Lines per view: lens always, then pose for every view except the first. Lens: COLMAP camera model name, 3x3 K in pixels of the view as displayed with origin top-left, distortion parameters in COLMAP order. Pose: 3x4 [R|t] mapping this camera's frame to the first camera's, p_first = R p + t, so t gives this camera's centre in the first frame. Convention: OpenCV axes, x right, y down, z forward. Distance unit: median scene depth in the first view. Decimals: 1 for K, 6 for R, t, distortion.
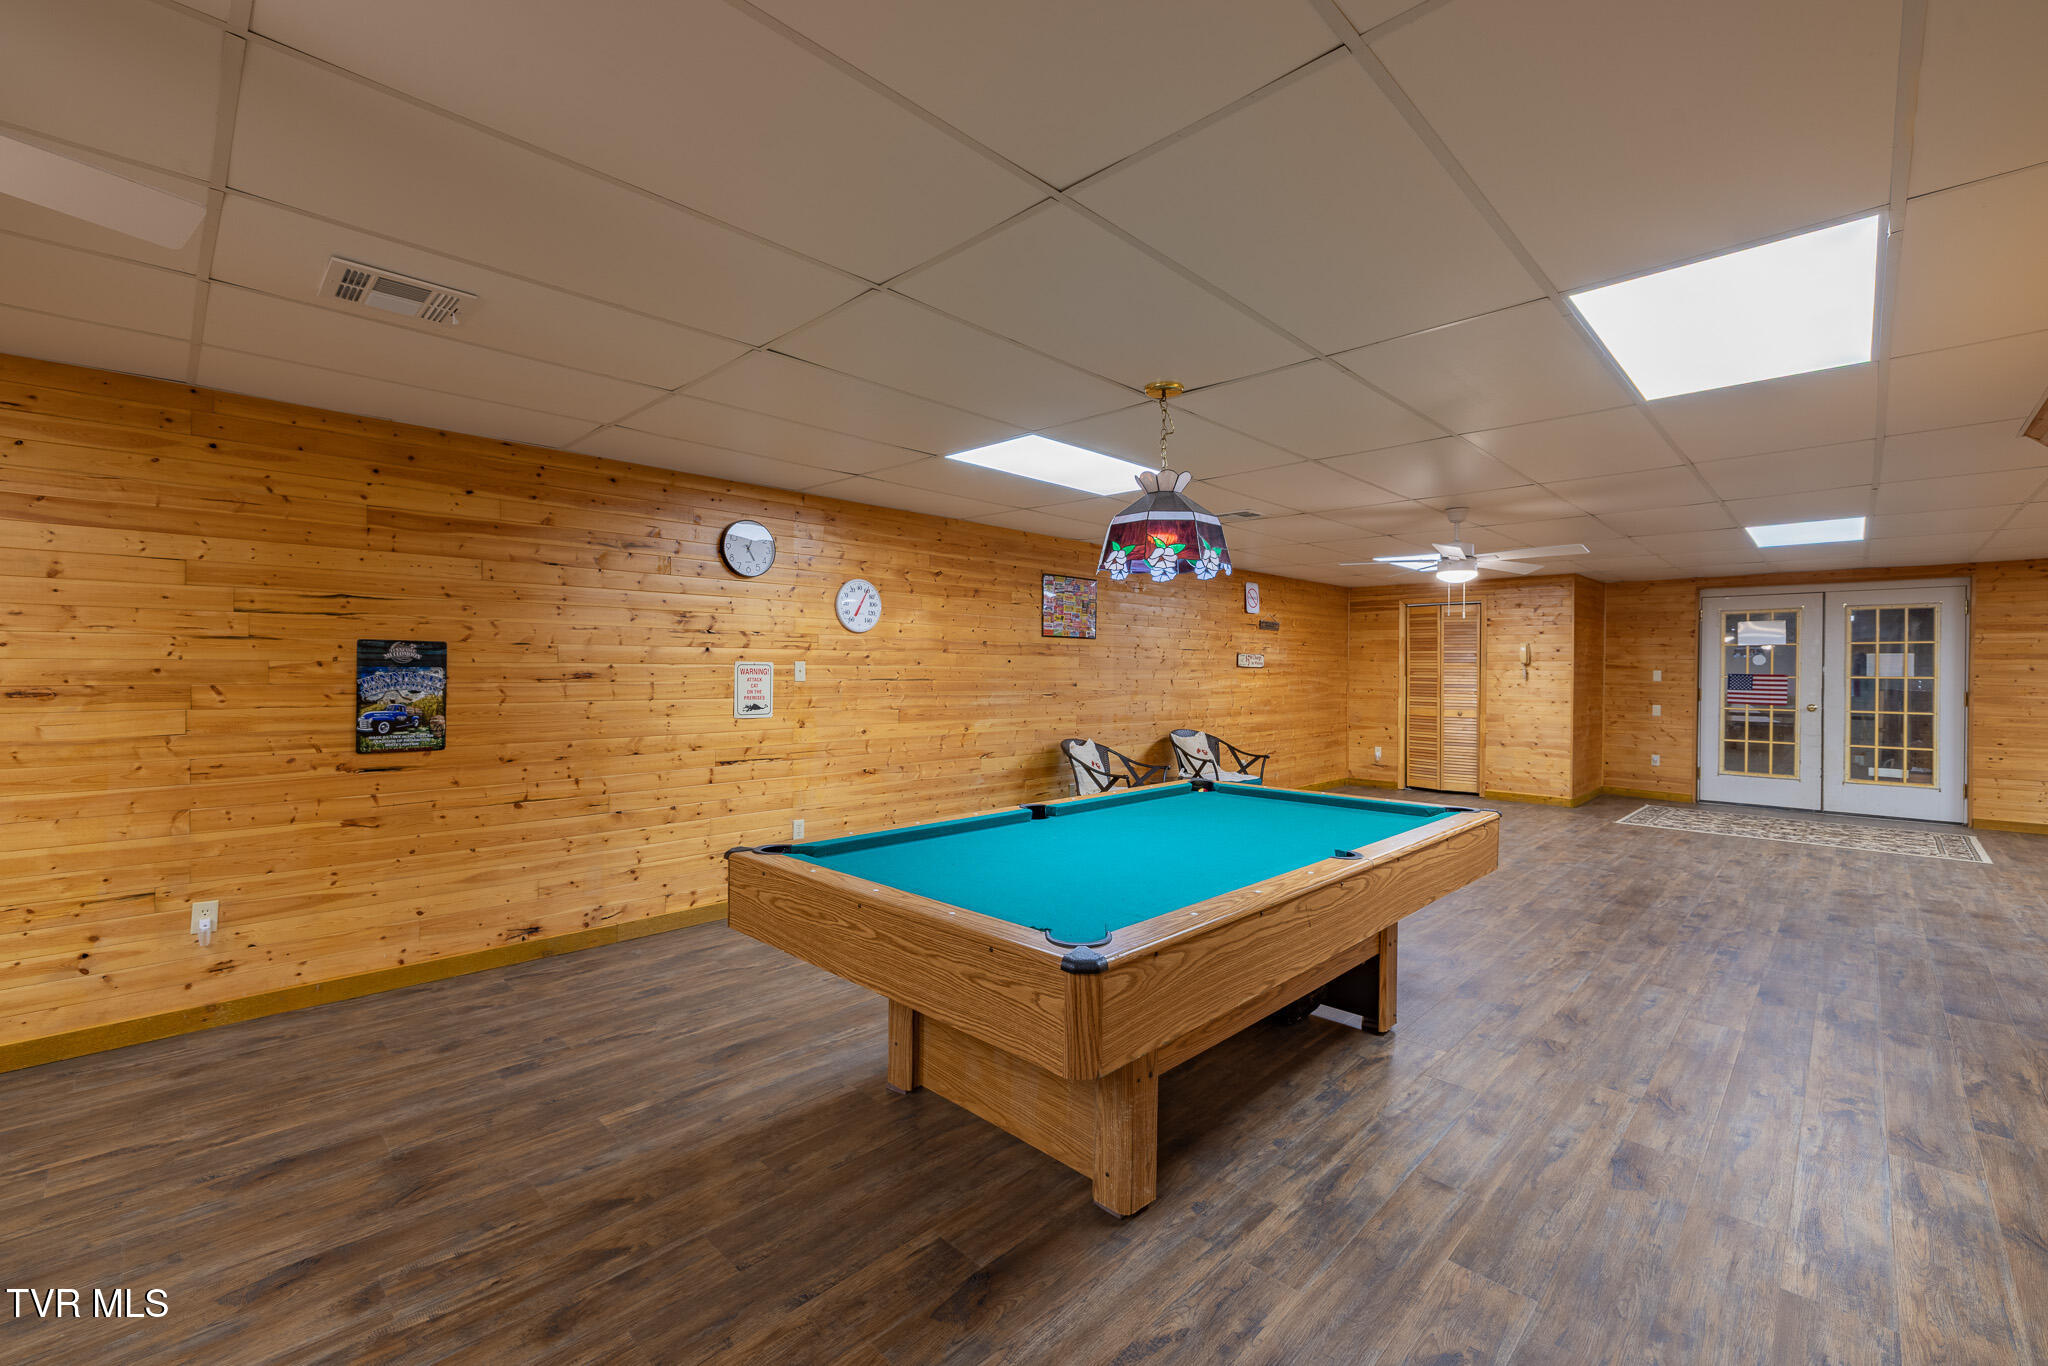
lens RADIAL K [[852.2, 0, 1016.9], [0, 852.2, 664.9], [0, 0, 1]] dist [-0.001206, -0.000096]
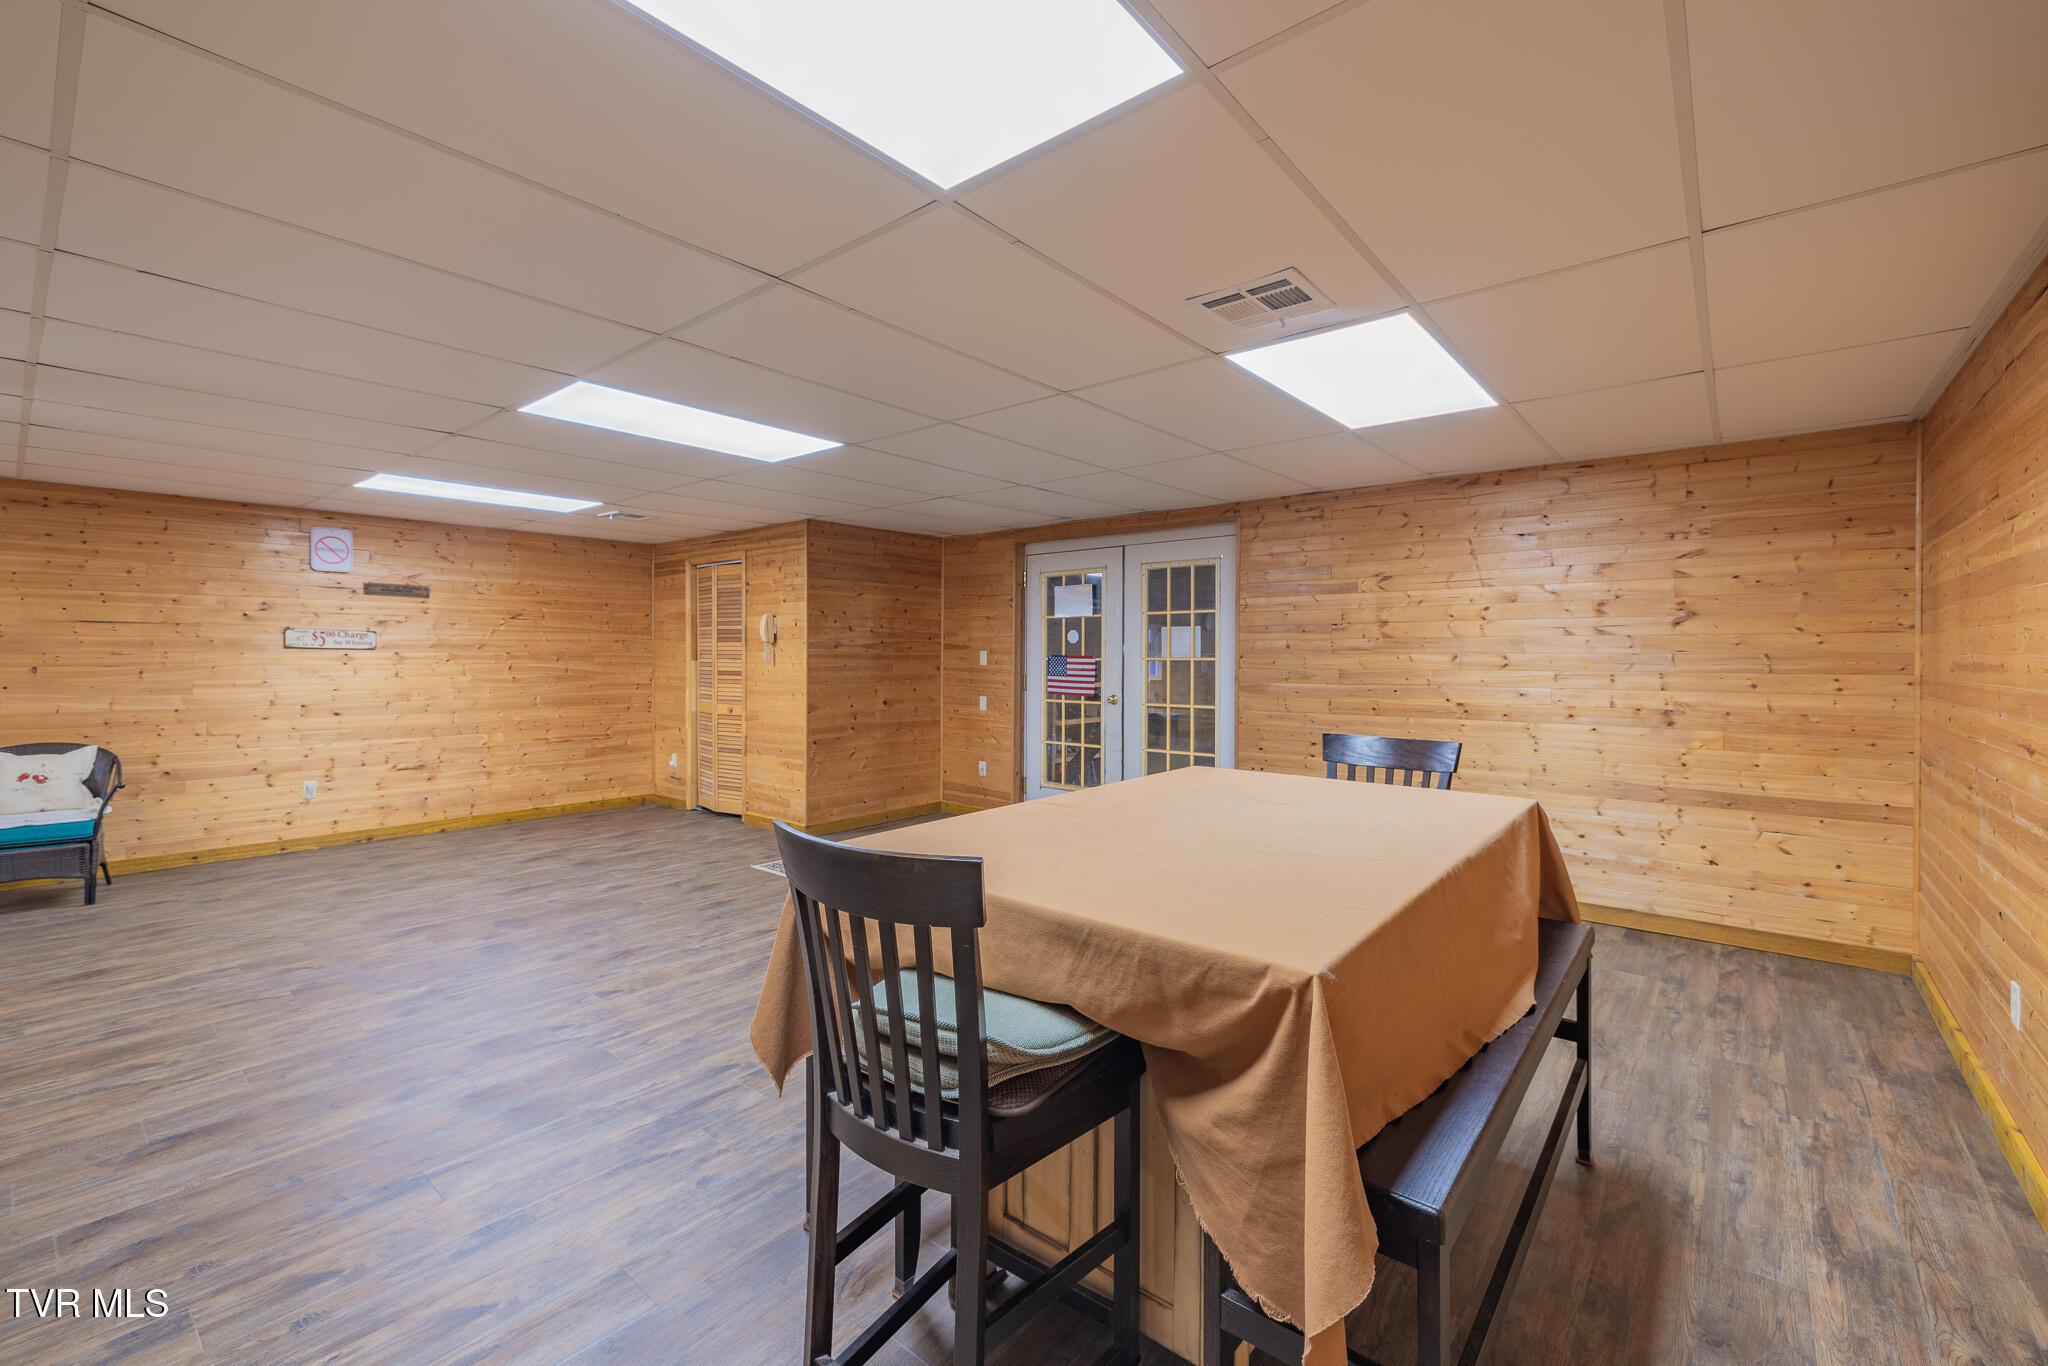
lens RADIAL K [[852.2, 0, 1016.9], [0, 852.2, 664.9], [0, 0, 1]] dist [-0.001206, -0.000096]
pose [[0.996845, -0.004703, 0.079228, 0.763404], [0.003424, 0.999862, 0.016273, 0.006844], [-0.079294, -0.015950, 0.996724, 0.248930]]
